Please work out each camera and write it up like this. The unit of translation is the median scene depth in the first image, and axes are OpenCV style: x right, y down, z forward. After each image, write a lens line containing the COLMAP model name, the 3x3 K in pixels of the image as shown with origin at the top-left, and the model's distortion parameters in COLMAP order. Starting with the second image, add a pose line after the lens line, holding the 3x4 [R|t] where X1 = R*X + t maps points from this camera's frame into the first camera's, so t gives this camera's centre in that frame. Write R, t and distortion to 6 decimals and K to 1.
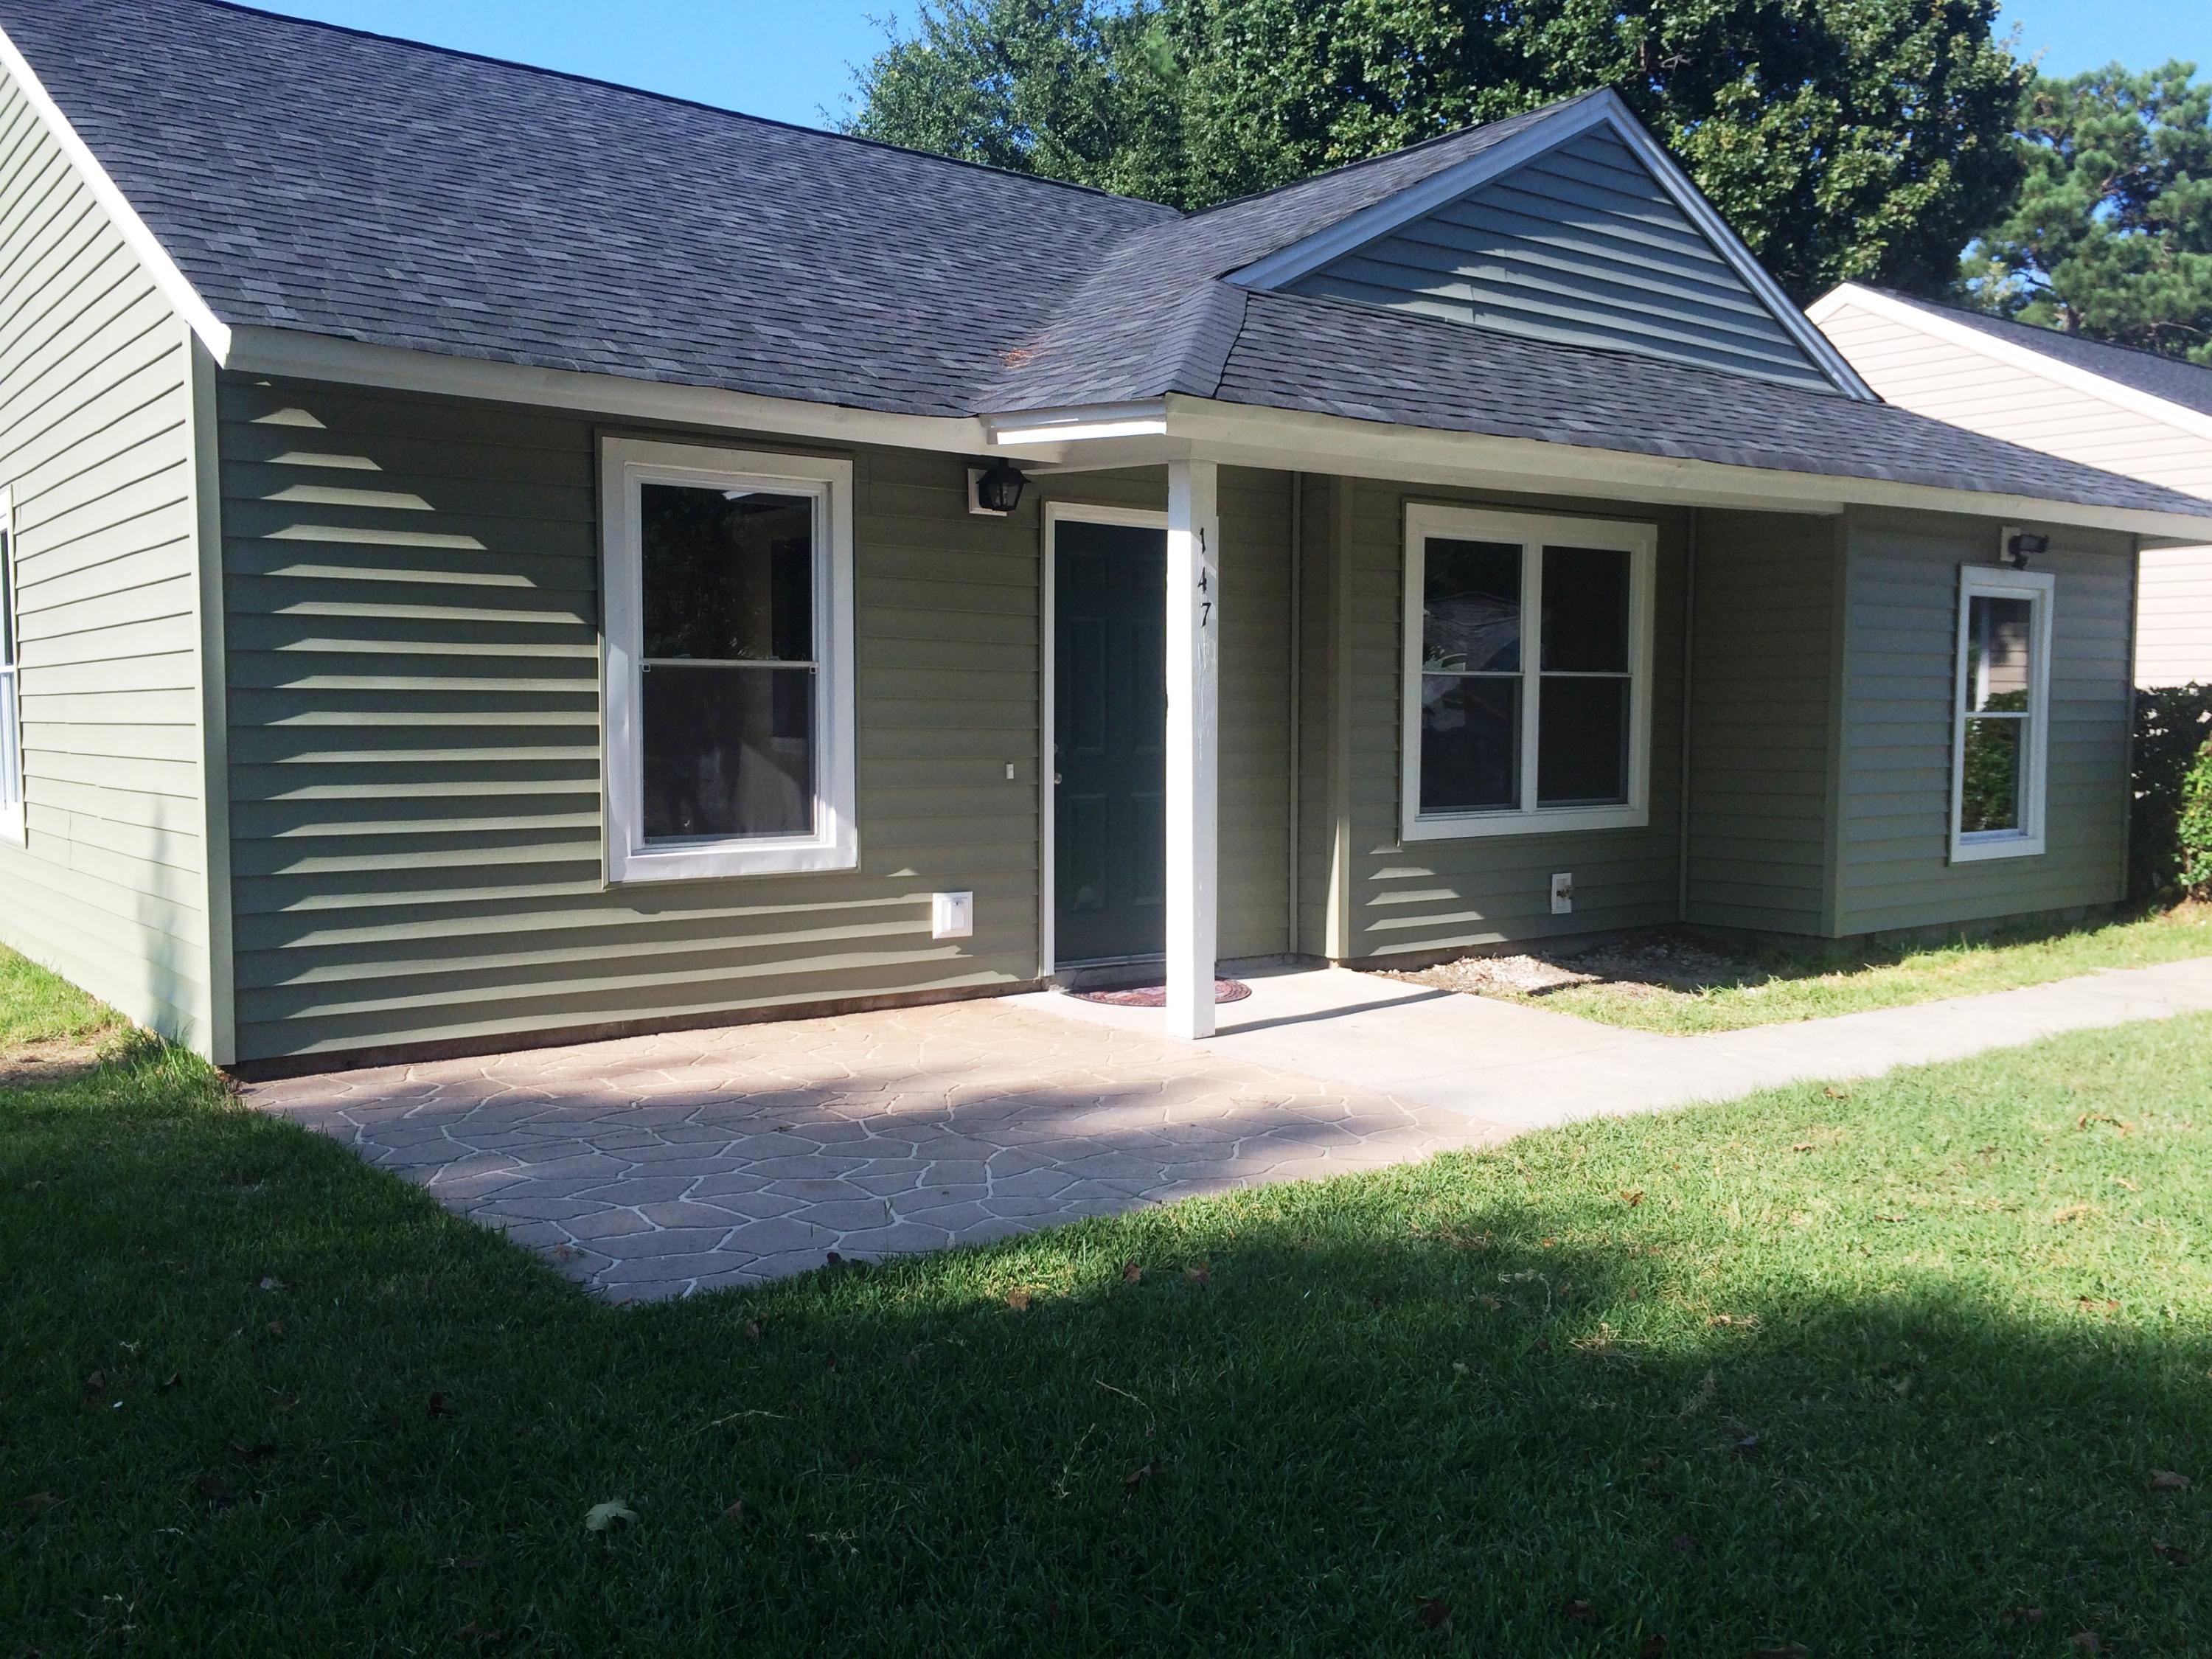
lens RADIAL K [[1890.0, 0, 1109.1], [0, 1890.0, 830.7], [0, 0, 1]] dist [0.065445, -0.076405]
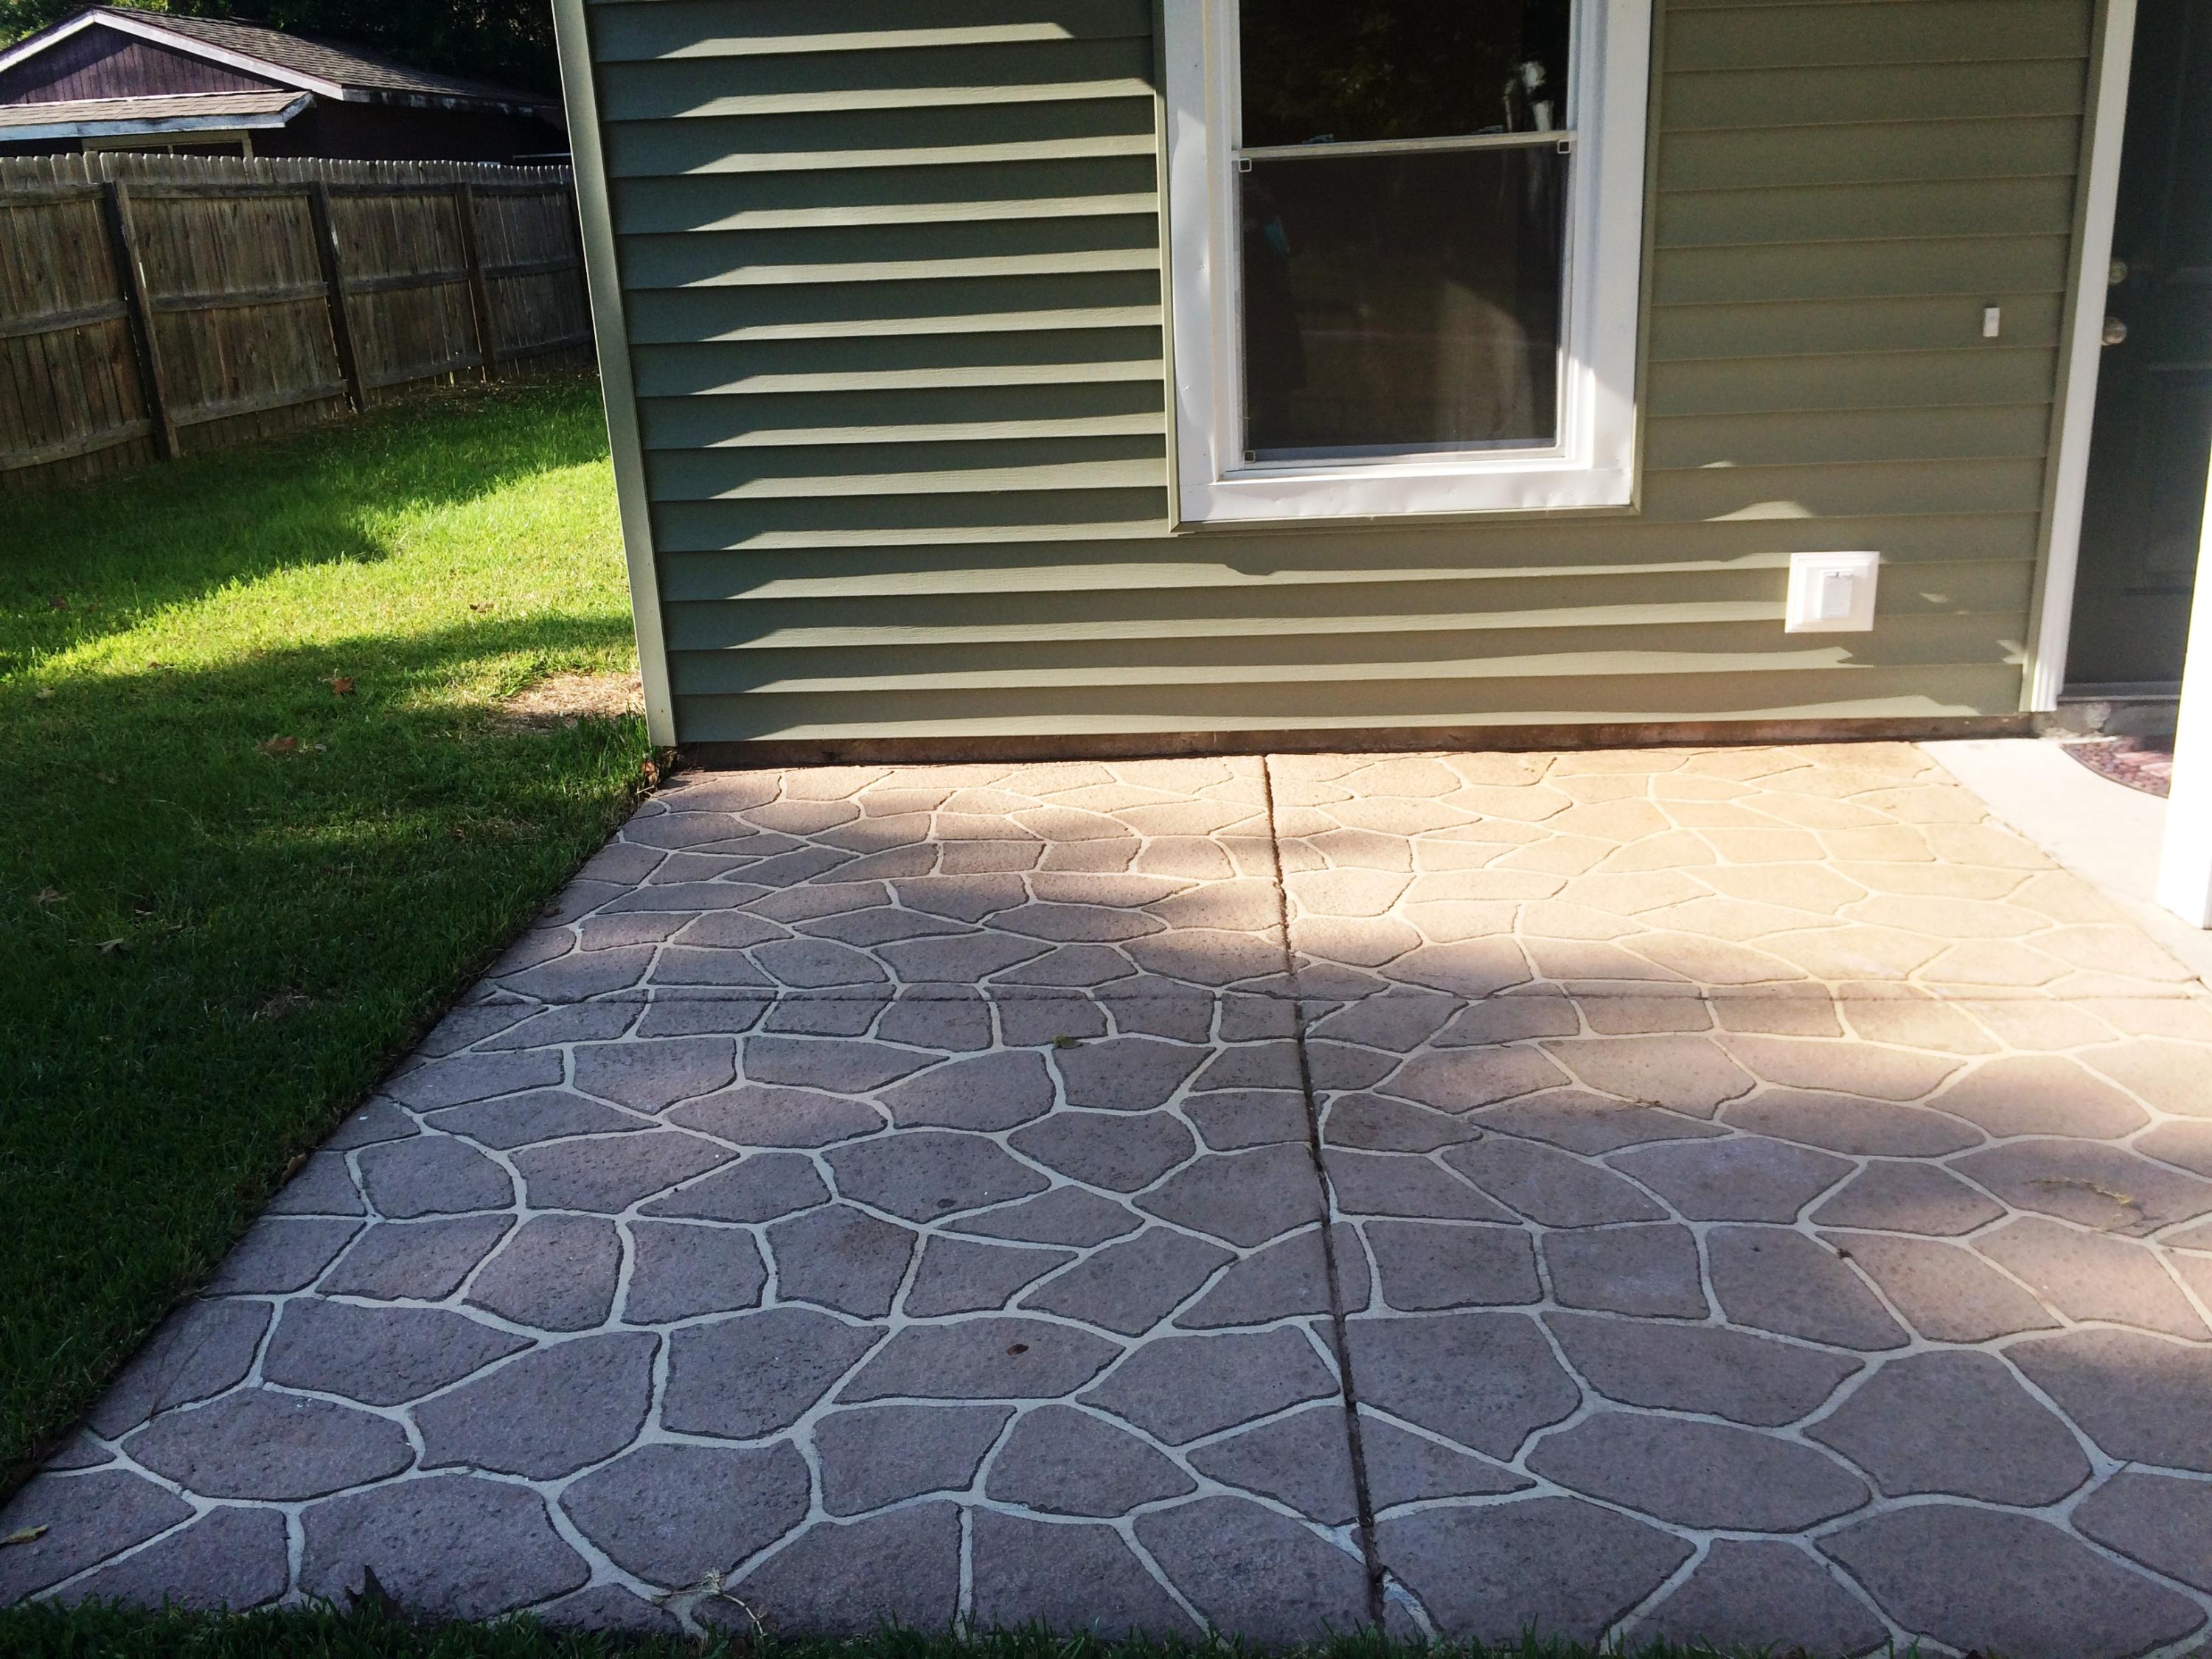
lens RADIAL K [[1890.0, 0, 1097.0], [0, 1890.0, 808.9], [0, 0, 1]] dist [0.065445, -0.076405]
pose [[0.741205, 0.164621, -0.650780, 0.132391], [0.003781, 0.968424, 0.249279, -0.034367], [0.671268, -0.187228, 0.717179, 0.441247]]
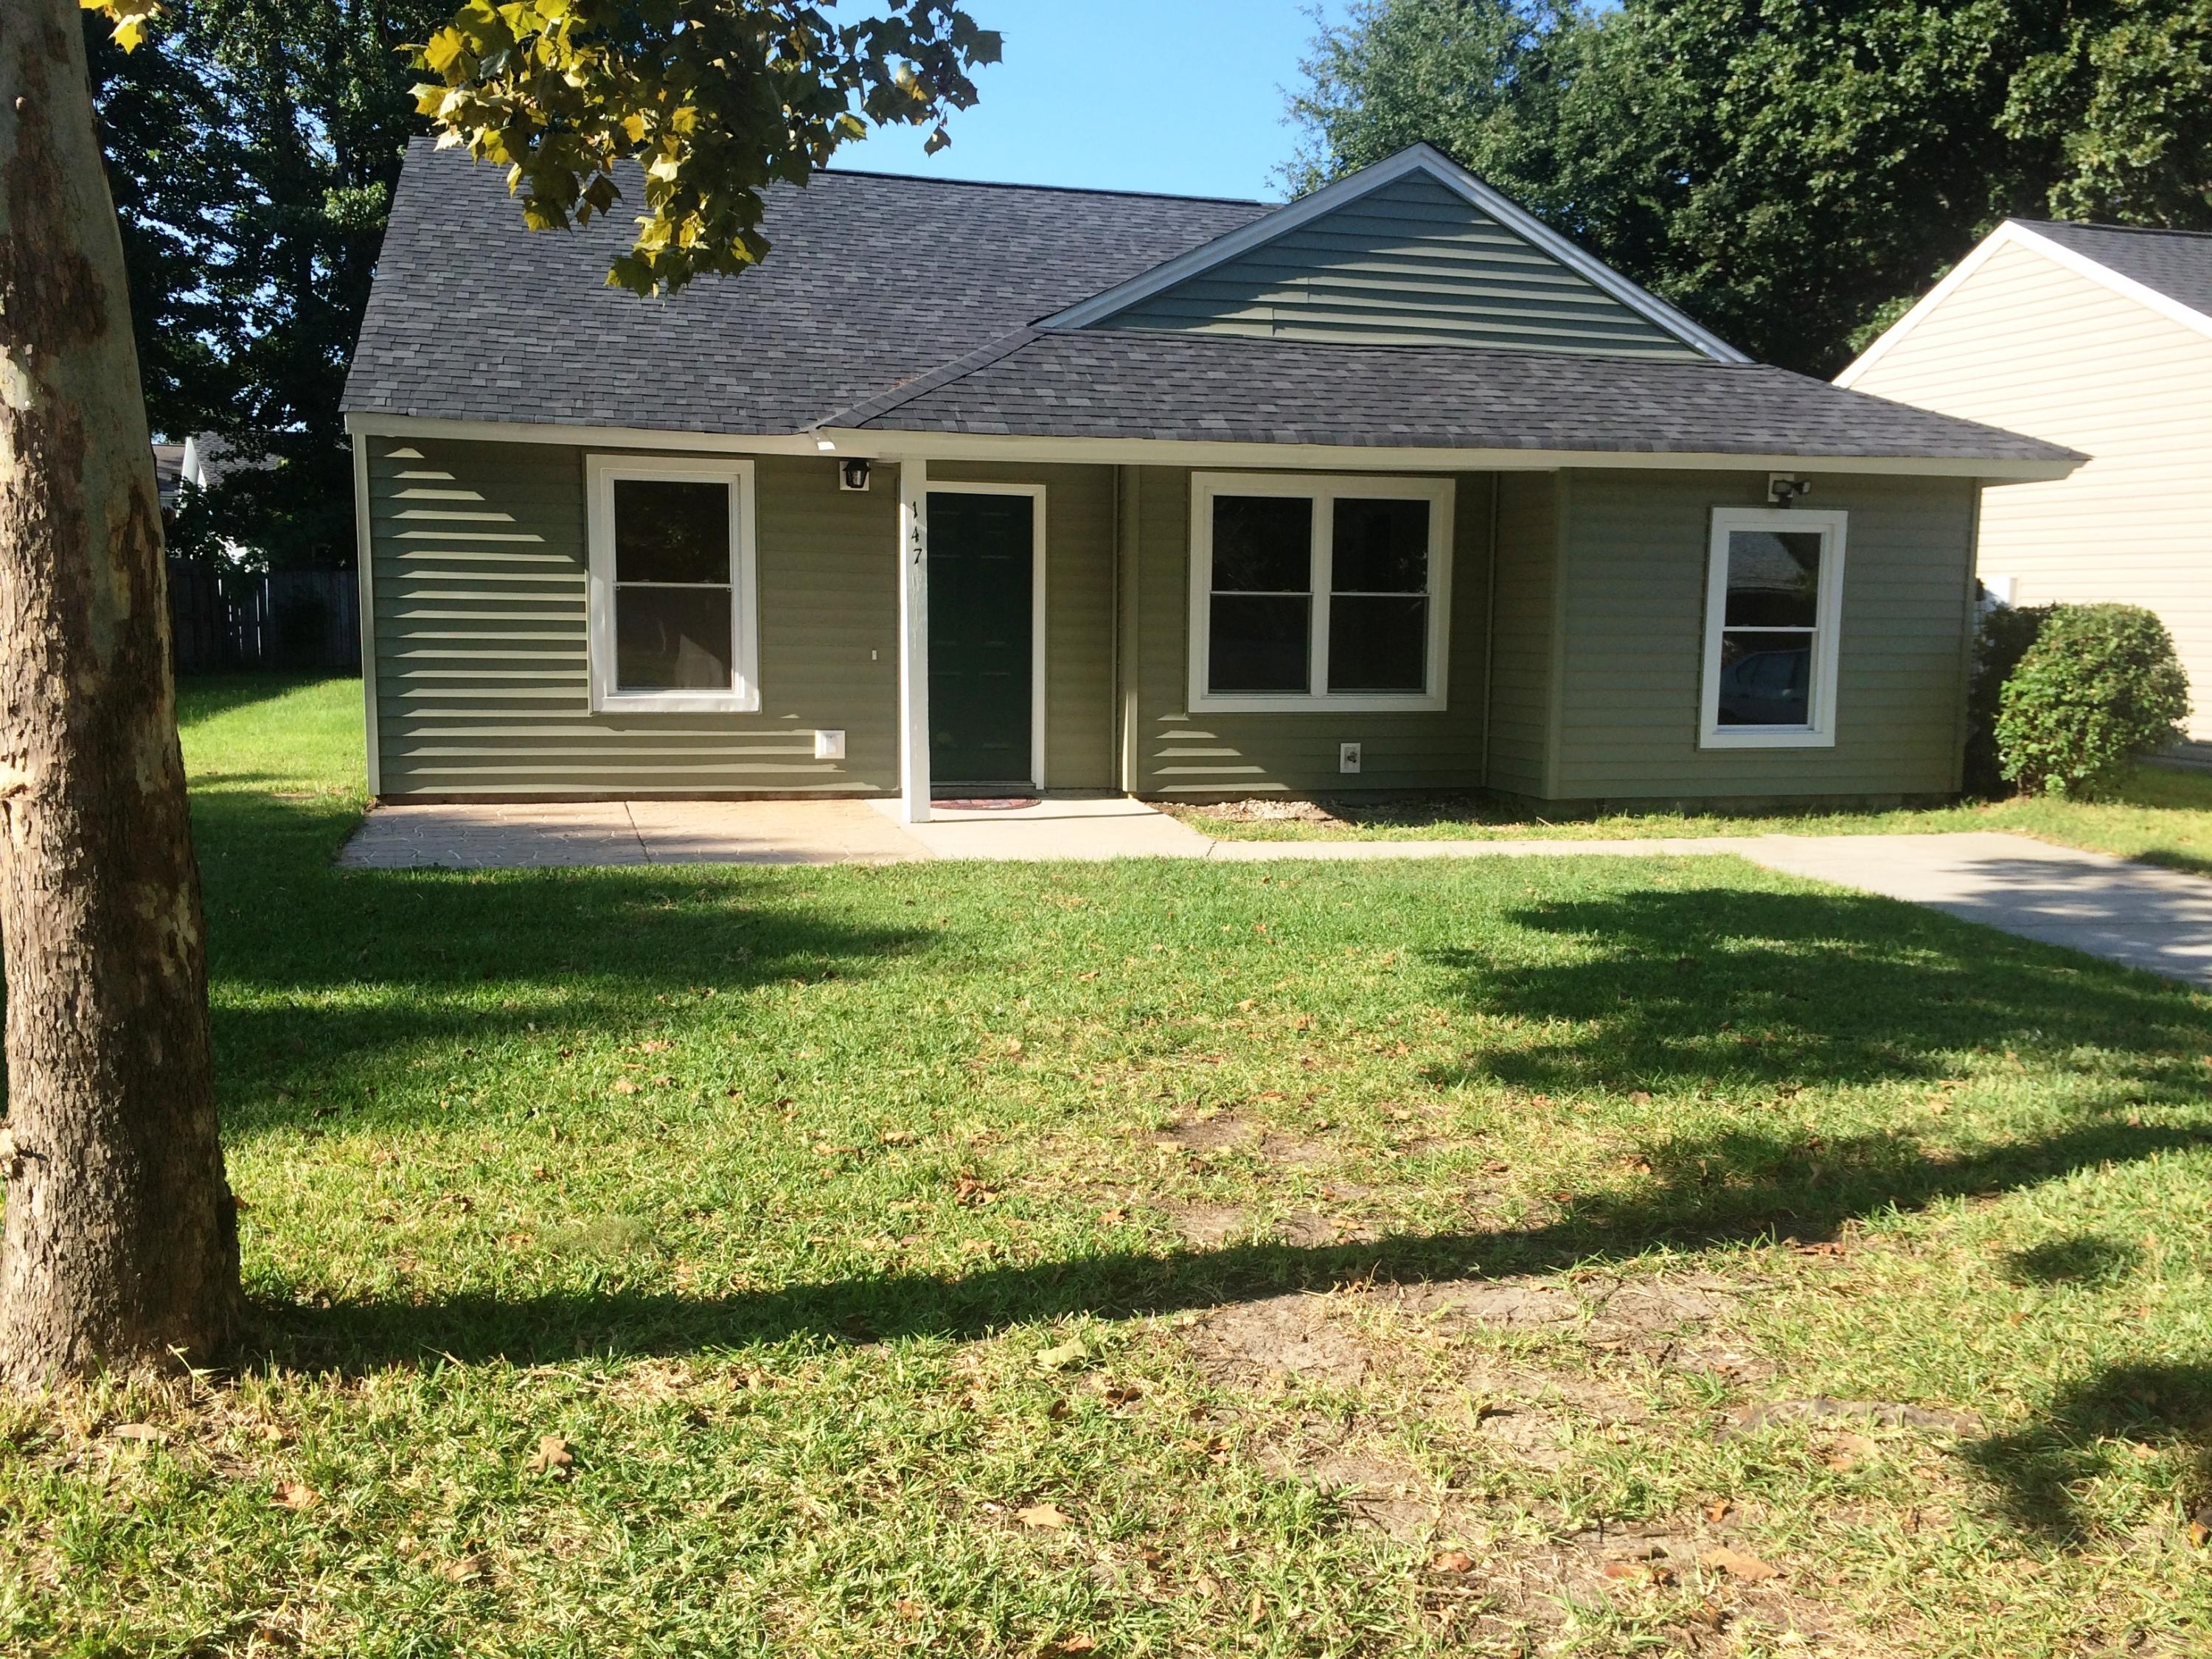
lens RADIAL K [[1890.0, 0, 1108.9], [0, 1890.0, 837.1], [0, 0, 1]] dist [0.065445, -0.076405]
pose [[0.929967, 0.051939, -0.363956, 0.718122], [-0.034215, 0.997901, 0.054984, 0.026549], [0.366047, -0.038681, 0.929792, -0.395615]]
